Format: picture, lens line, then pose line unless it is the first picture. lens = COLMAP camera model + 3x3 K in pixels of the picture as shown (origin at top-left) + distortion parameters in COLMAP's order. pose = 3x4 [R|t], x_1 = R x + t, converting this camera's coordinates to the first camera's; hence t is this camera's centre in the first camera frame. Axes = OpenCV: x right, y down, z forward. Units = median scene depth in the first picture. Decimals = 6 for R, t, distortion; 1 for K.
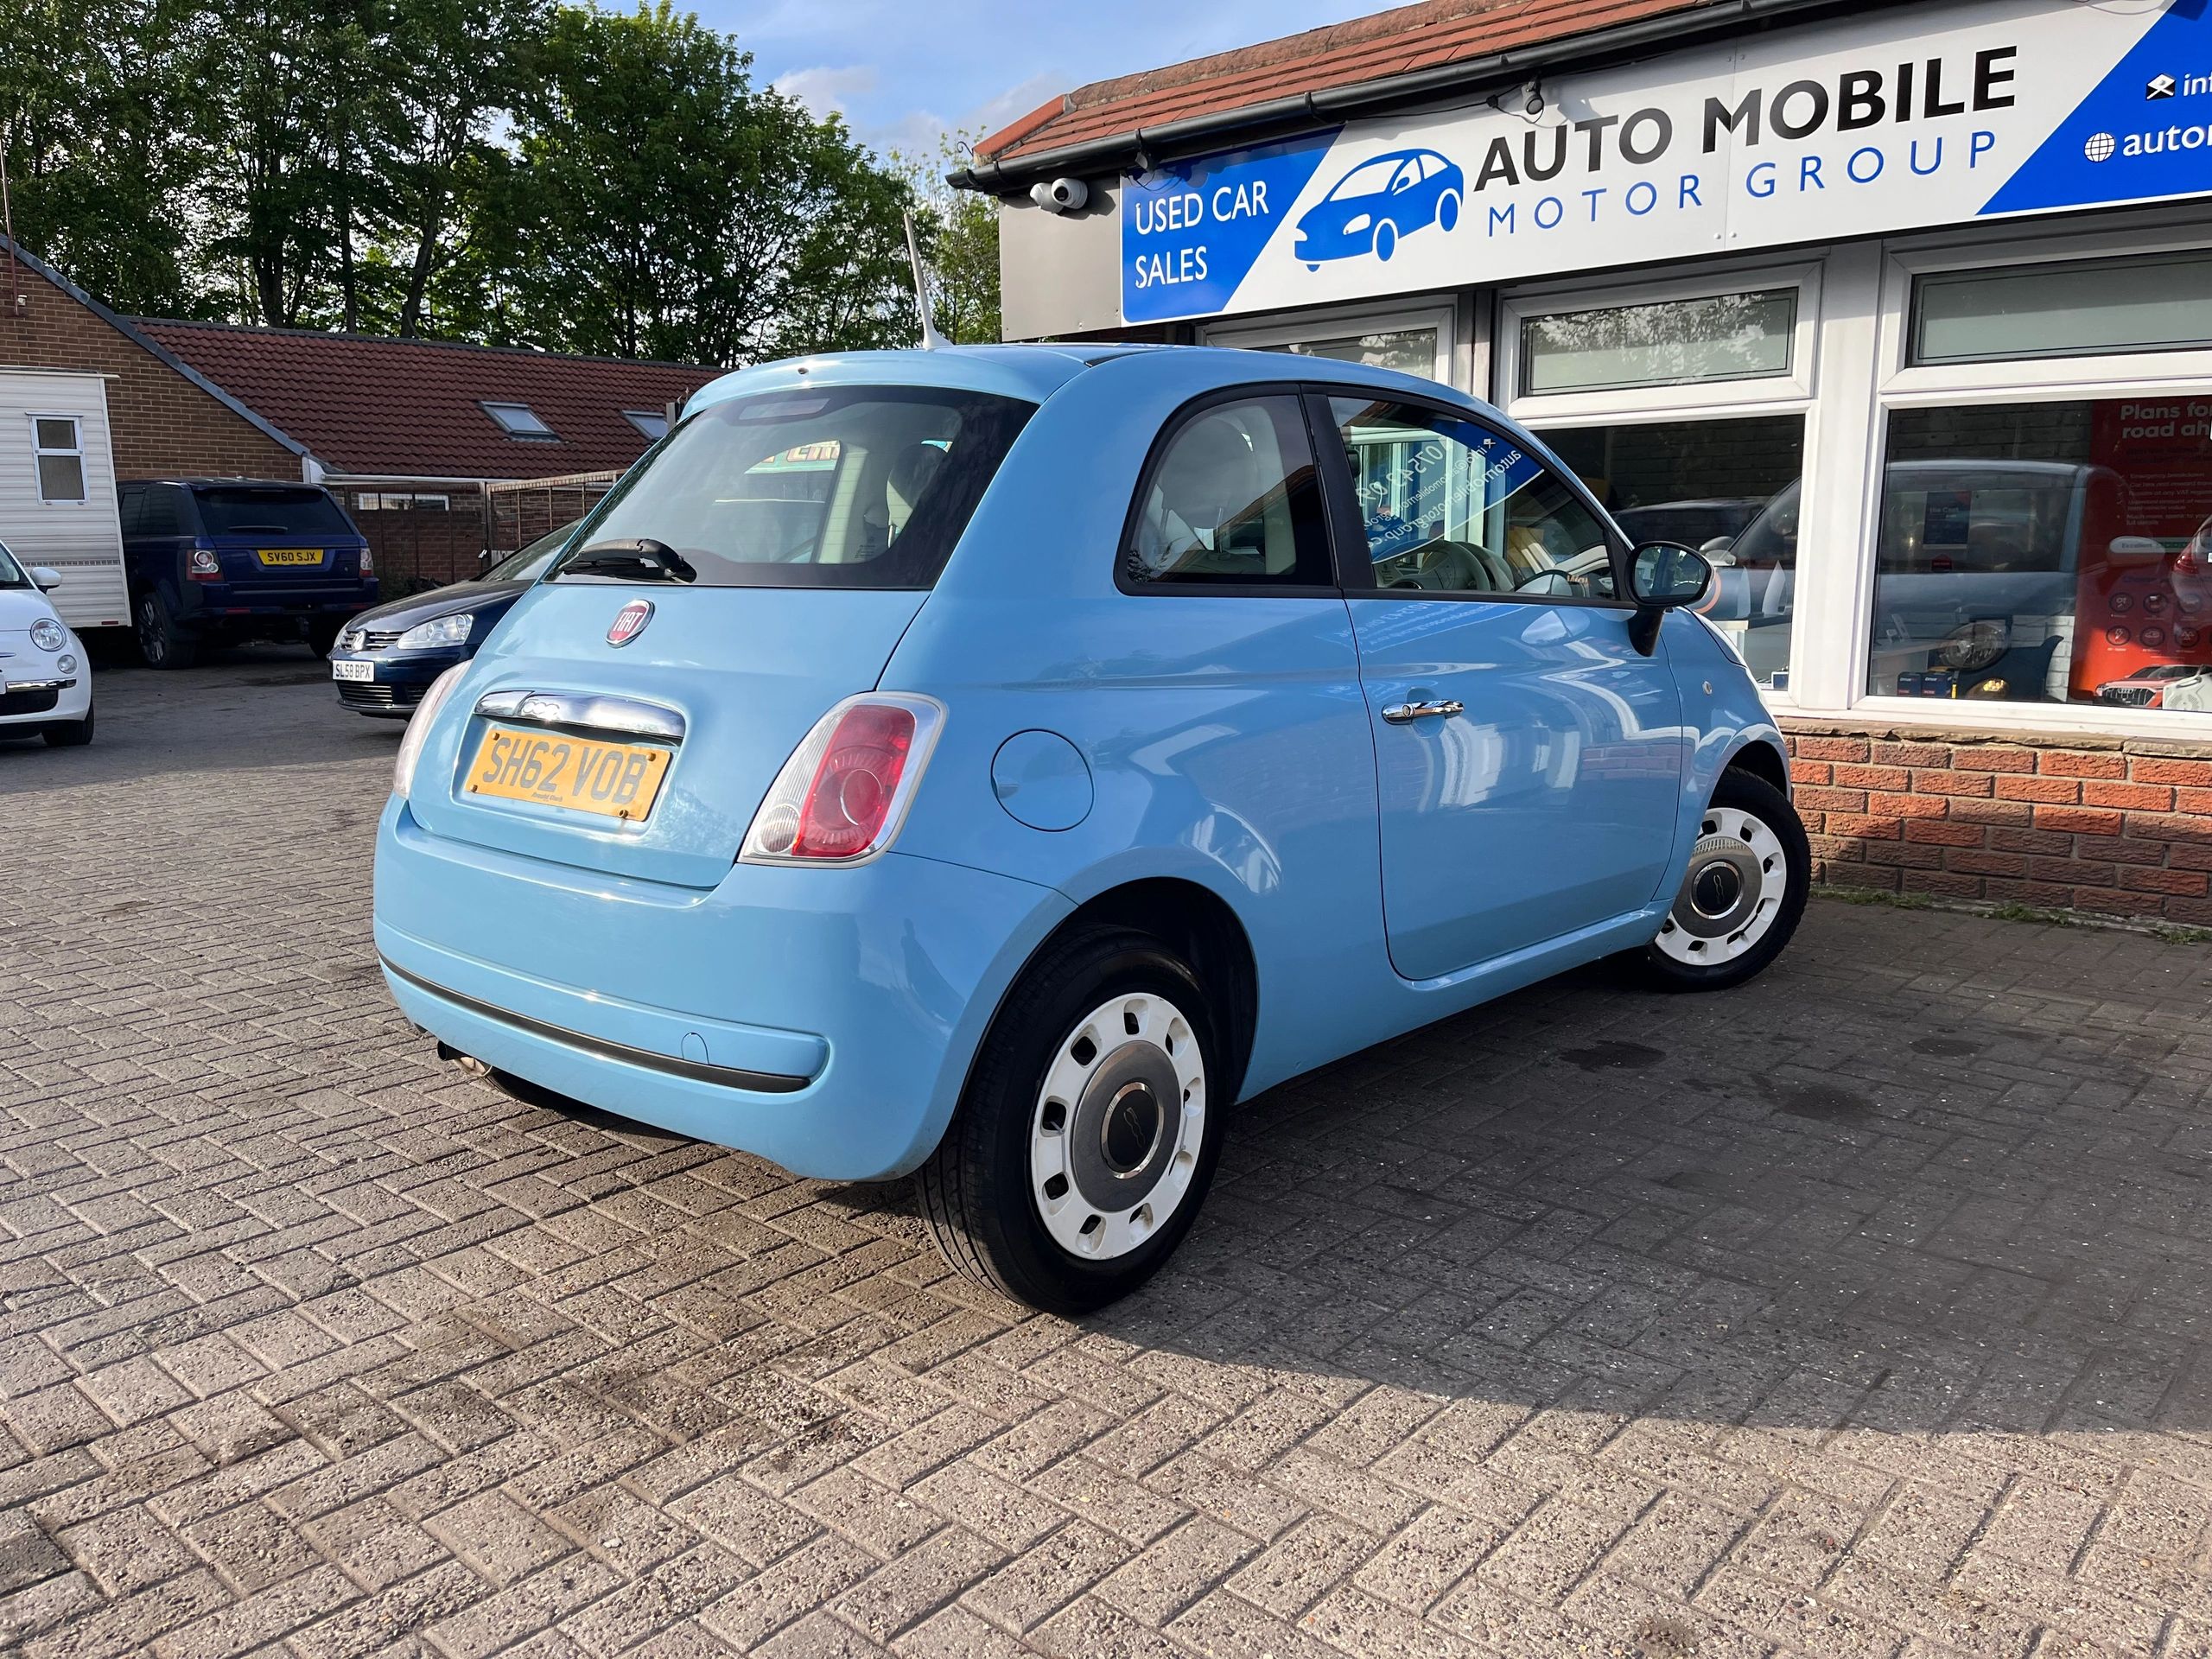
lens RADIAL K [[1675.3, 0, 1095.1], [0, 1675.3, 834.5], [0, 0, 1]] dist [0.054669, -0.072047]
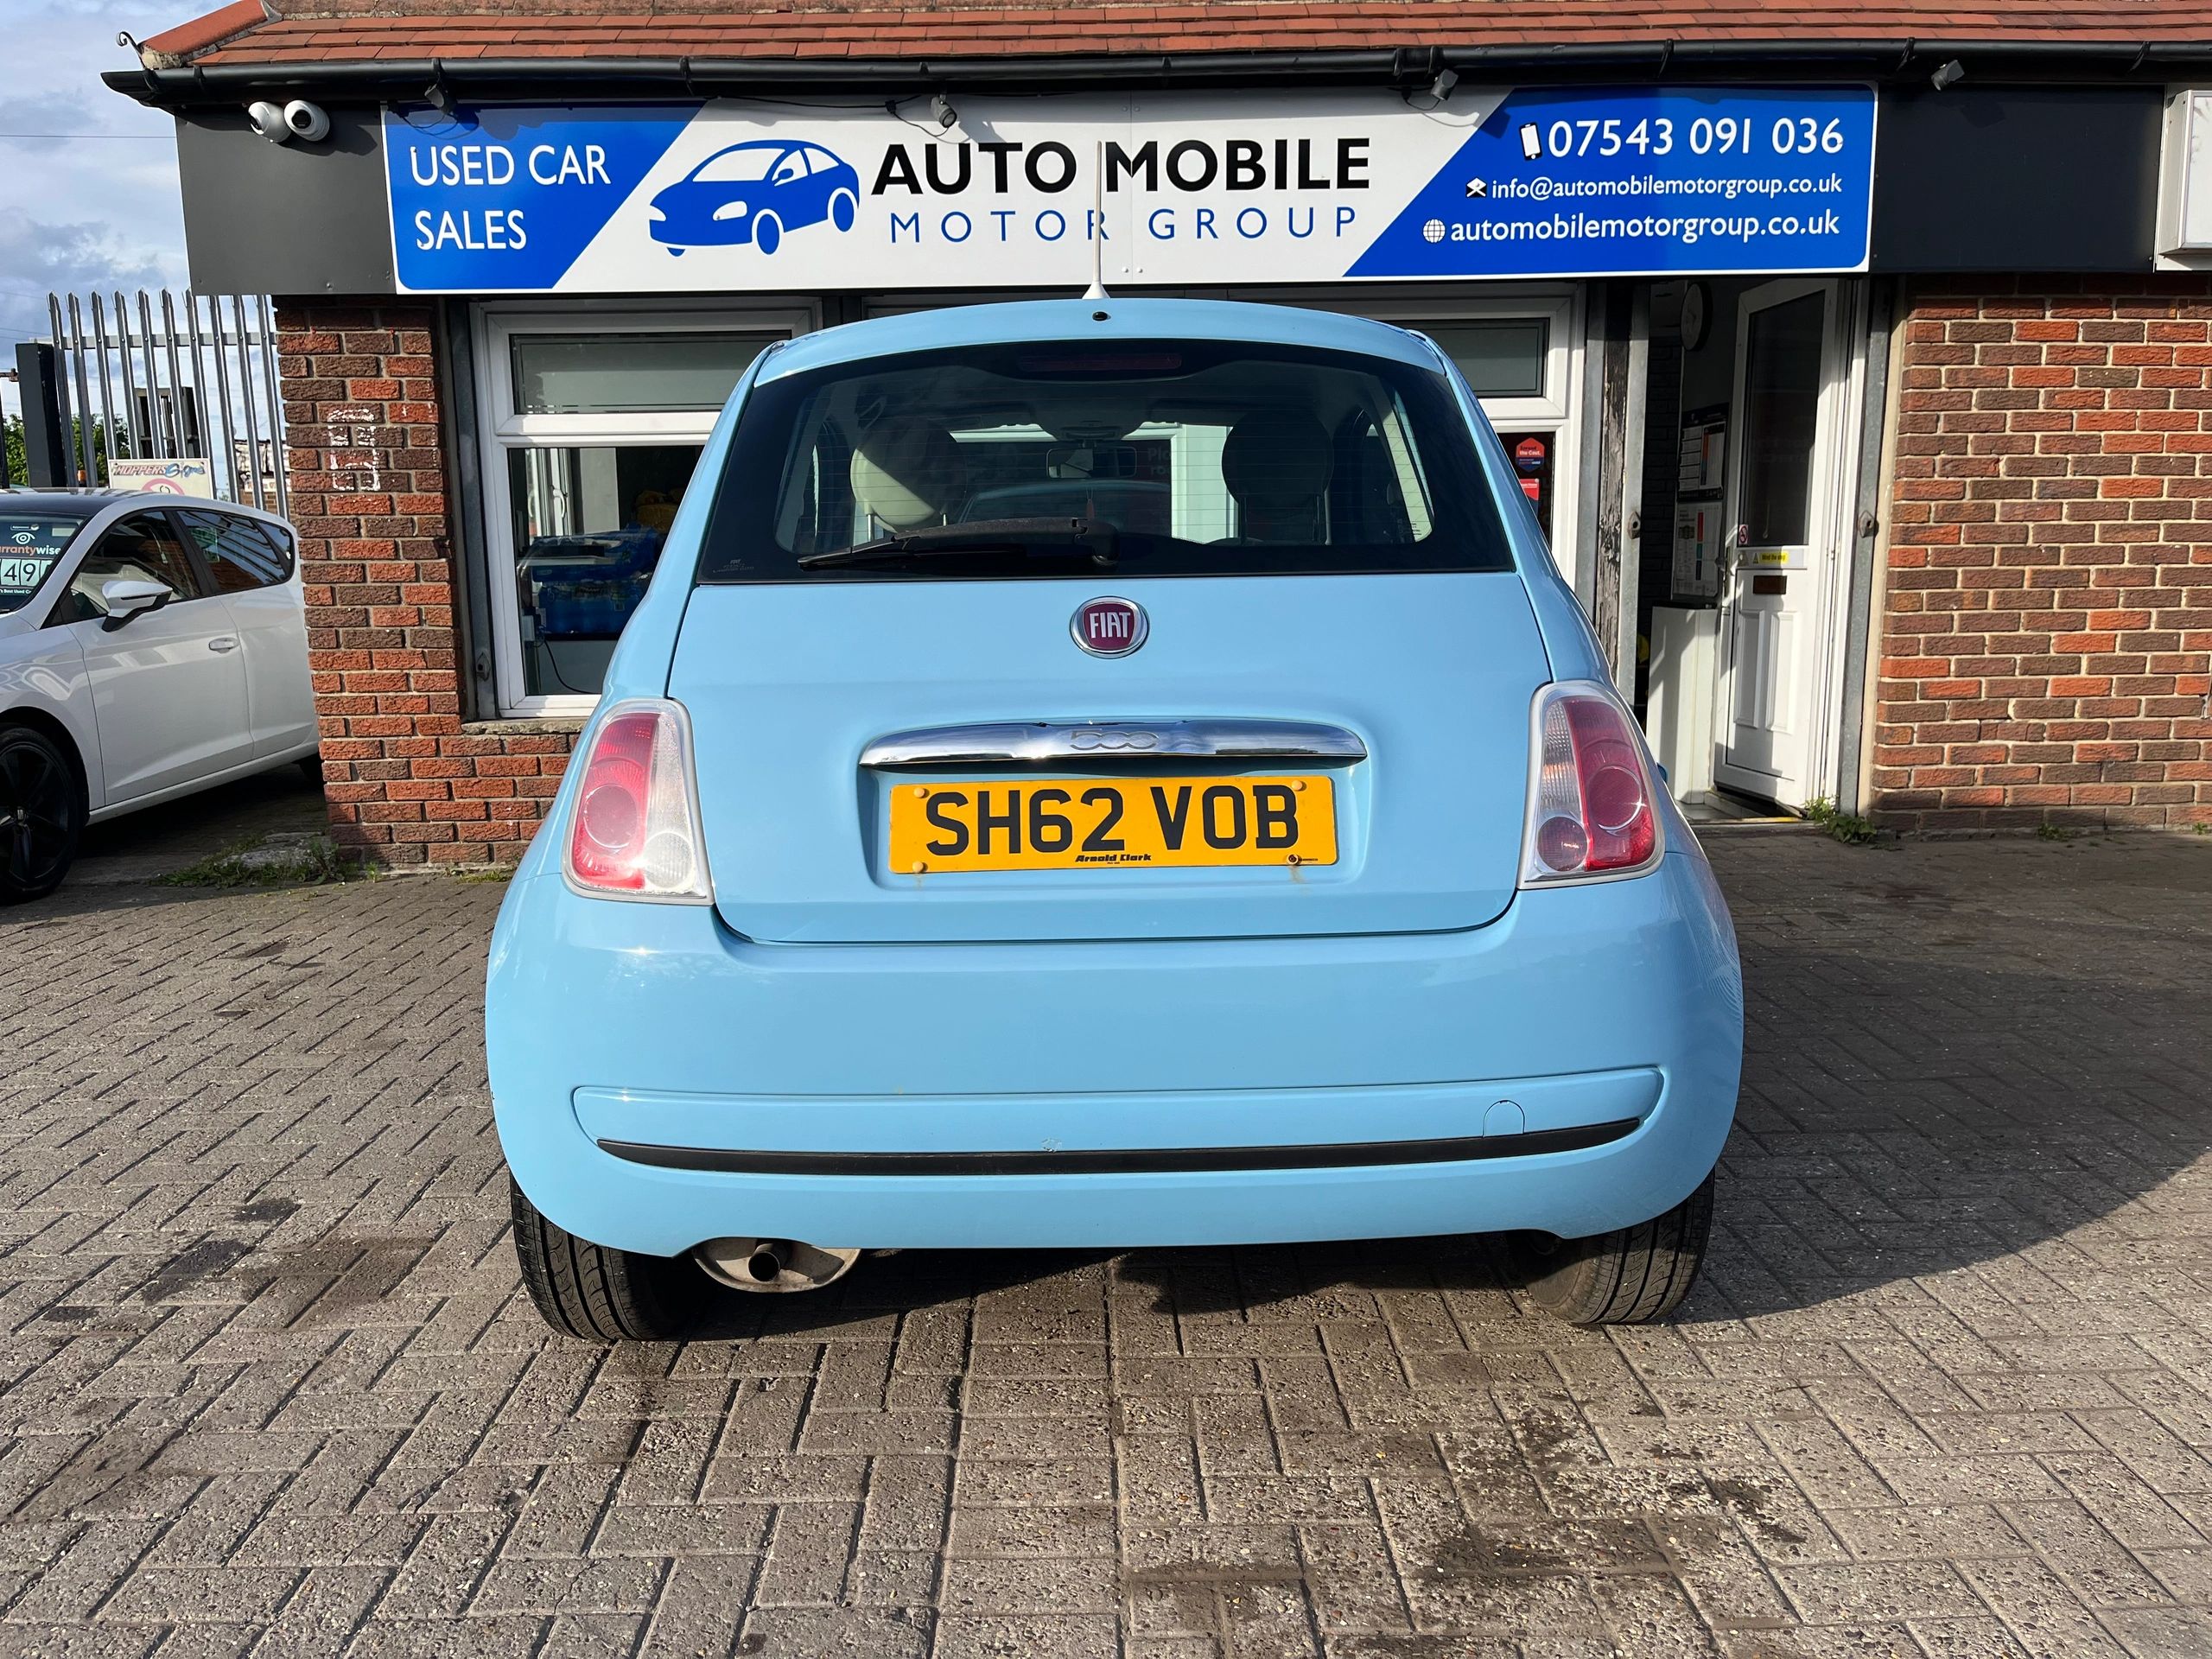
lens RADIAL K [[1675.3, 0, 1088.8], [0, 1675.3, 835.8], [0, 0, 1]] dist [0.054669, -0.072047]
pose [[0.738180, -0.113730, 0.664948, -0.361602], [0.124202, 0.991749, 0.031744, -0.025104], [-0.663071, 0.059155, 0.746215, 0.196558]]
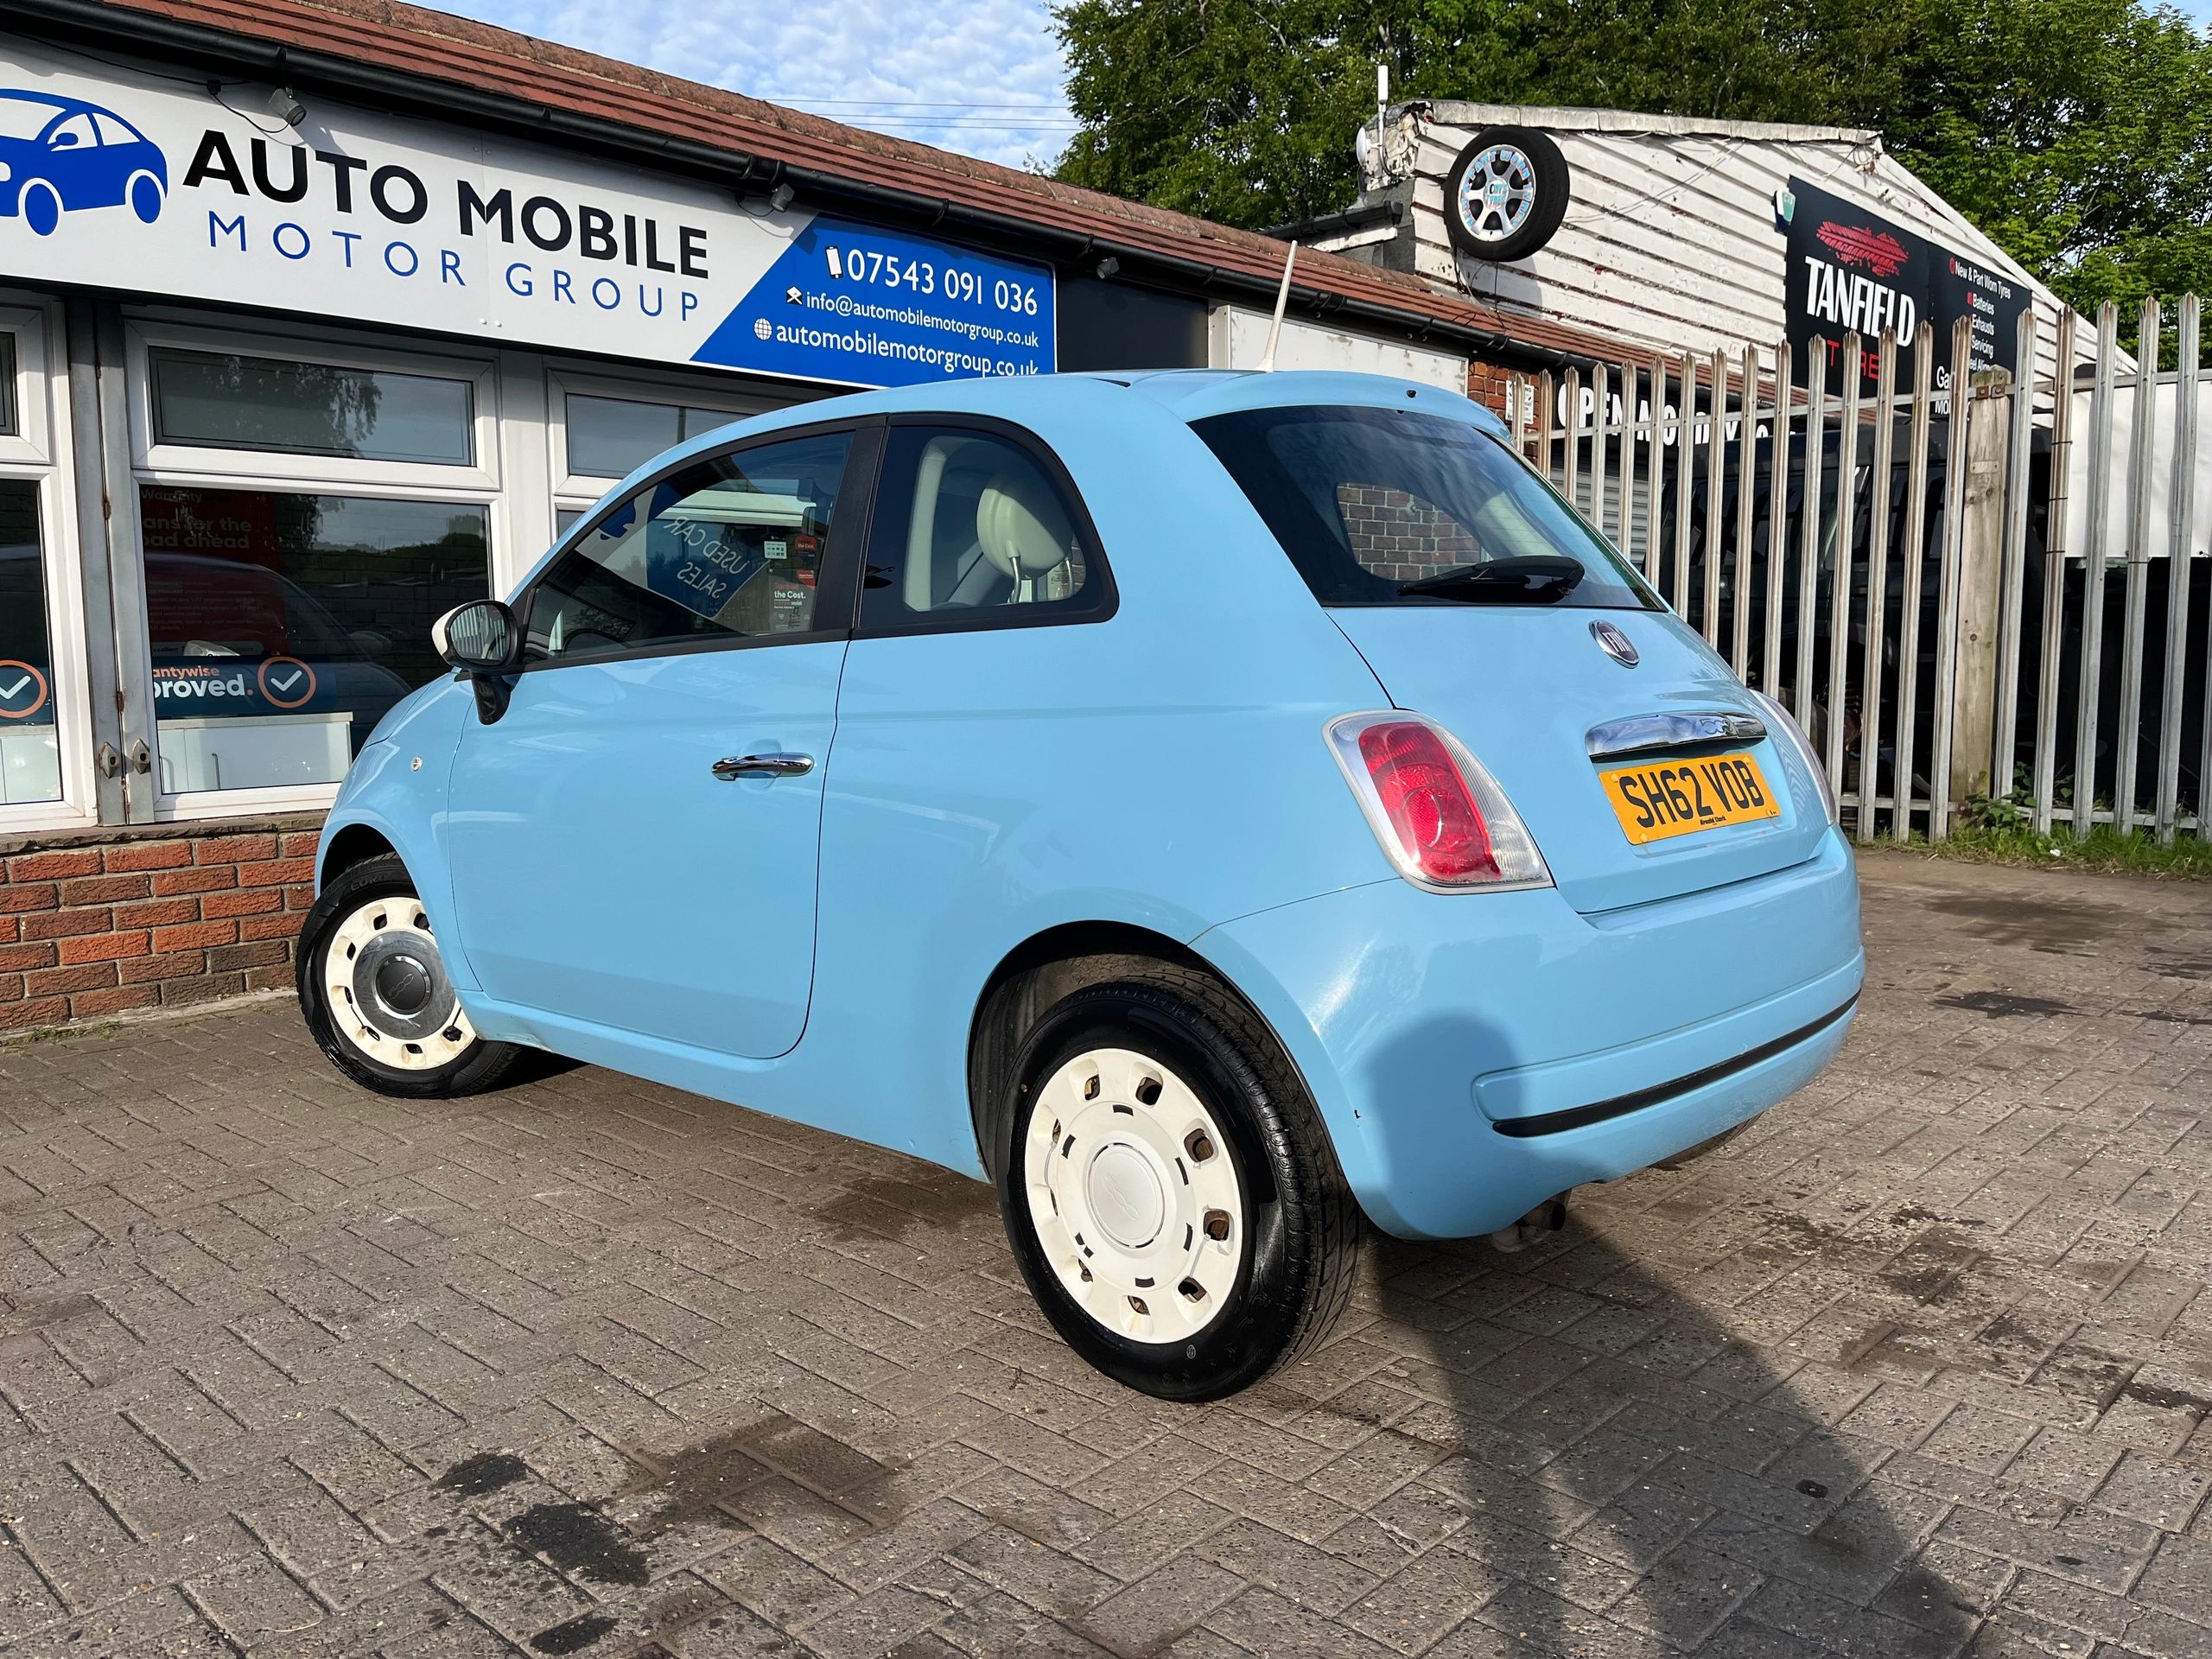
lens RADIAL K [[1675.3, 0, 1085.0], [0, 1675.3, 831.2], [0, 0, 1]] dist [0.054669, -0.072047]
pose [[0.036655, -0.098418, 0.994470, -0.560948], [0.182070, 0.979141, 0.090190, -0.072823], [-0.982602, 0.177757, 0.053809, 0.567054]]
